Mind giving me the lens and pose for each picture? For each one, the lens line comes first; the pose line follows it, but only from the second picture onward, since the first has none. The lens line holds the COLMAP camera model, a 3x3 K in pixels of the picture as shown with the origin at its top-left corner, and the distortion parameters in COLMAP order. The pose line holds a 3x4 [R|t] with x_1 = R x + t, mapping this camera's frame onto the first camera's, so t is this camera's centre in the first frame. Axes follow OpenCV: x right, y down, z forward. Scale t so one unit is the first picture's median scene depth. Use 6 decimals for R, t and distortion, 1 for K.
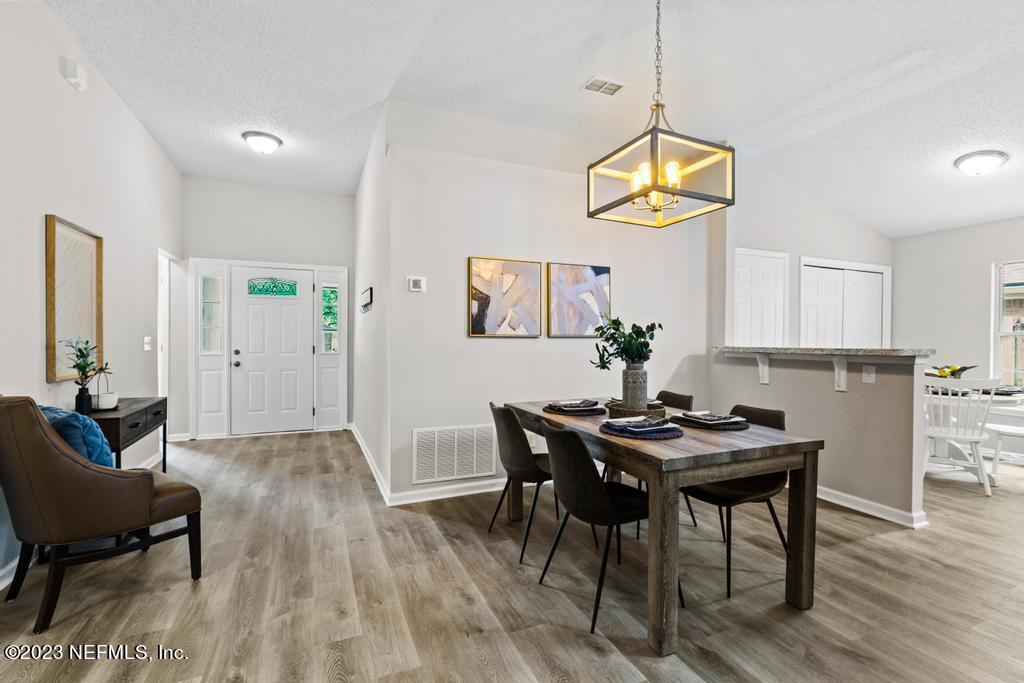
lens RADIAL K [[471.6, 0, 513.7], [0, 471.6, 341.0], [0, 0, 1]] dist [0.005178, -0.000304]
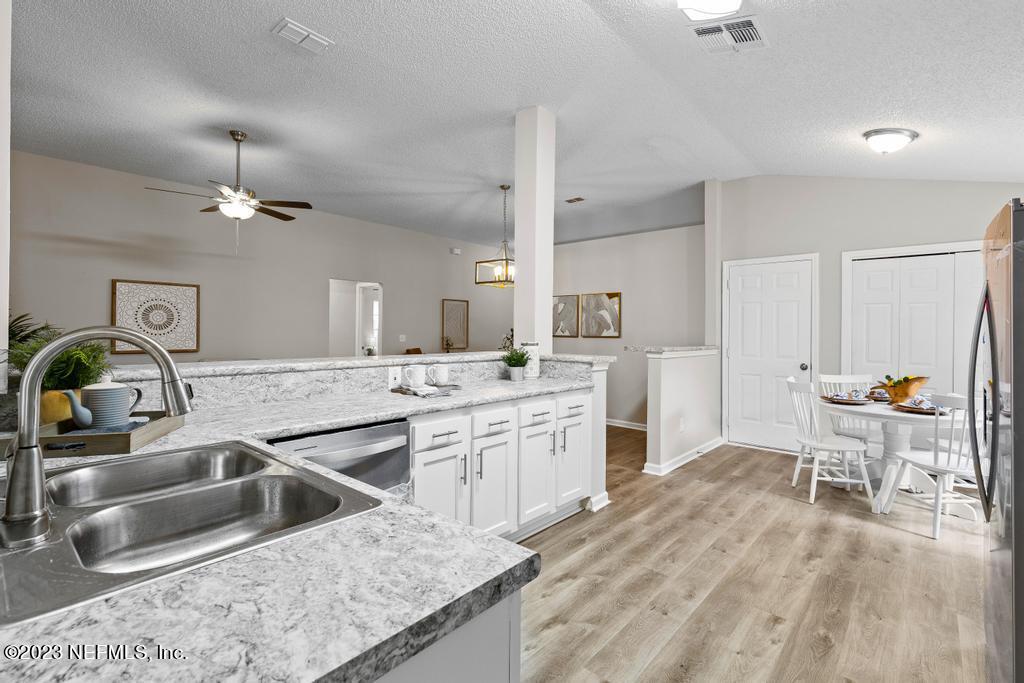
lens RADIAL K [[471.6, 0, 515.9], [0, 471.6, 330.6], [0, 0, 1]] dist [0.005178, -0.000304]
pose [[0.433673, -0.003729, -0.901063, 1.569279], [-0.011985, 0.999879, -0.009906, -0.011688], [0.900991, 0.015095, 0.433575, 0.020944]]
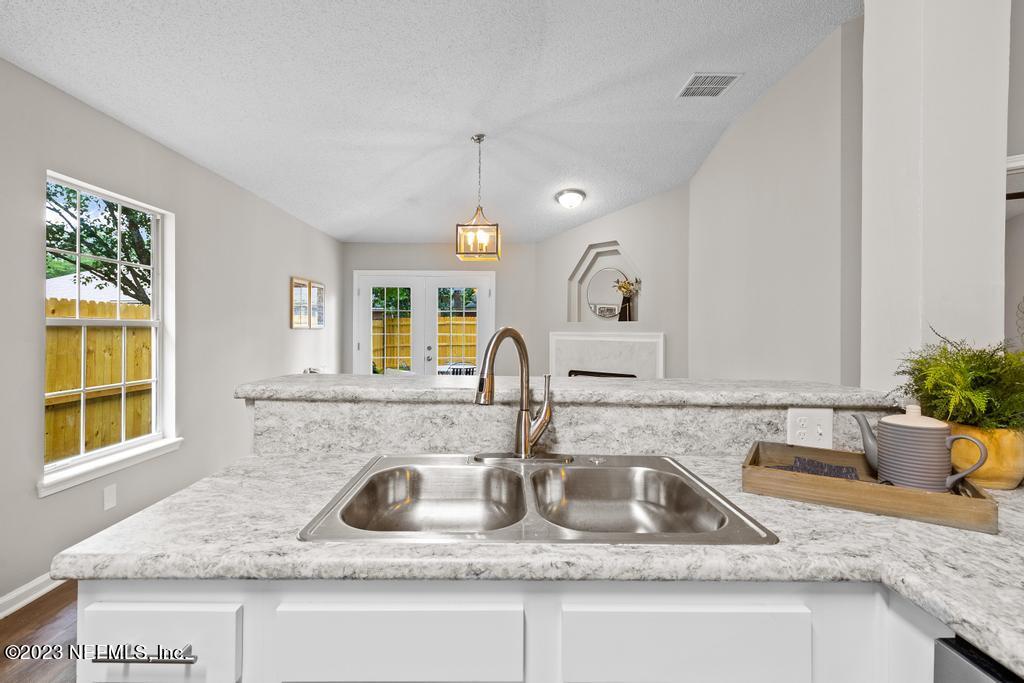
lens RADIAL K [[485.9, 0, 500.1], [0, 485.9, 324.4], [0, 0, 1]] dist [-0.000008, 0.001186]
pose [[-0.912154, -0.004997, 0.409817, 1.132944], [-0.005472, 0.999985, 0.000012, -0.015478], [-0.409810, -0.002232, -0.912168, 0.231653]]
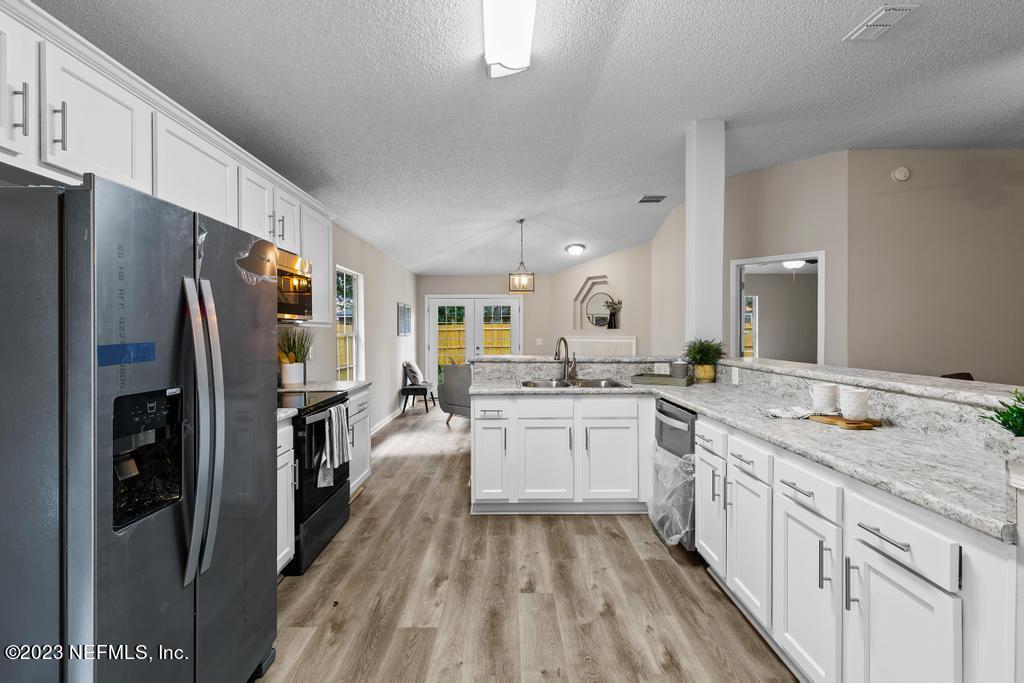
lens RADIAL K [[471.6, 0, 513.0], [0, 471.6, 335.0], [0, 0, 1]] dist [0.005178, -0.000304]
pose [[-0.921099, -0.001667, 0.389324, 0.966371], [0.004756, 0.999868, 0.015533, -0.033740], [-0.389299, 0.016159, -0.920970, 0.899872]]
